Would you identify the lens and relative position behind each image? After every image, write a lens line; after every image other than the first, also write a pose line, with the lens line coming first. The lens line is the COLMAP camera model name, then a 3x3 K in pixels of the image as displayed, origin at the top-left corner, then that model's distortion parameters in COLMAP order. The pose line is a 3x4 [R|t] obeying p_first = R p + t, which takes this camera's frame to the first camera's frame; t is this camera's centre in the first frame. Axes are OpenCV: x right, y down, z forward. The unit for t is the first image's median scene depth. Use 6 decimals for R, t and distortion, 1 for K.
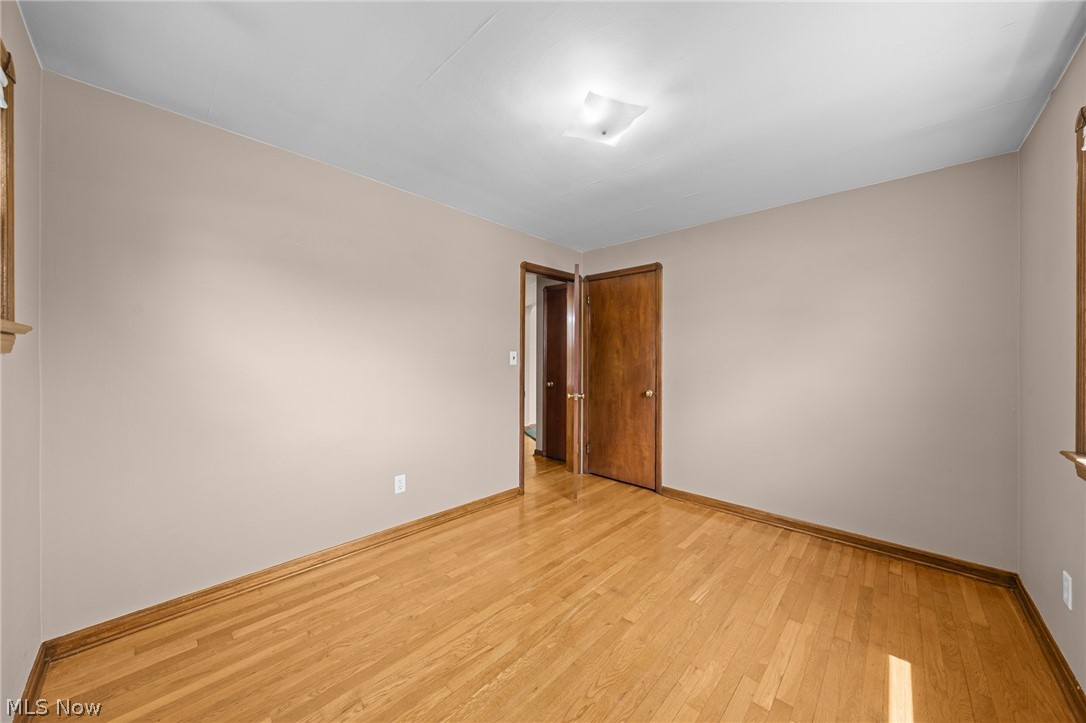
lens RADIAL K [[391.4, 0, 547.9], [0, 391.4, 360.0], [0, 0, 1]] dist [0.002067, 0.000356]
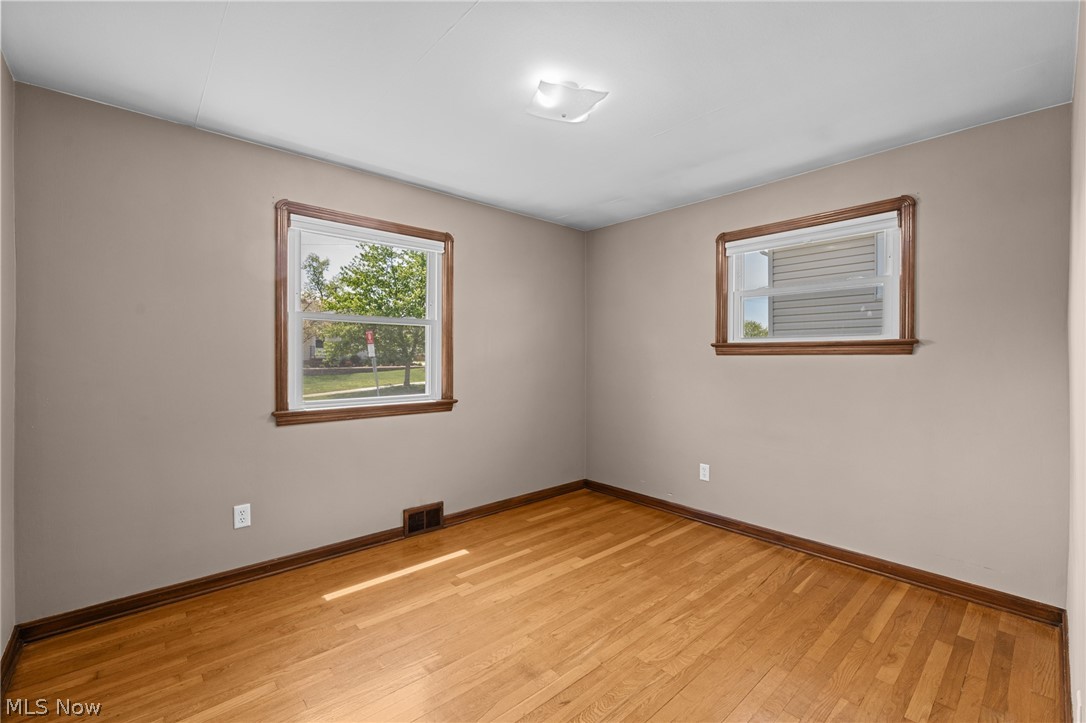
lens RADIAL K [[441.8, 0, 544.5], [0, 441.8, 357.8], [0, 0, 1]] dist [-0.002392, -0.000191]
pose [[-0.995189, -0.009462, 0.097521, 0.081006], [-0.008386, 0.999899, 0.011442, -0.008048], [-0.097619, 0.010569, -0.995168, 2.099604]]
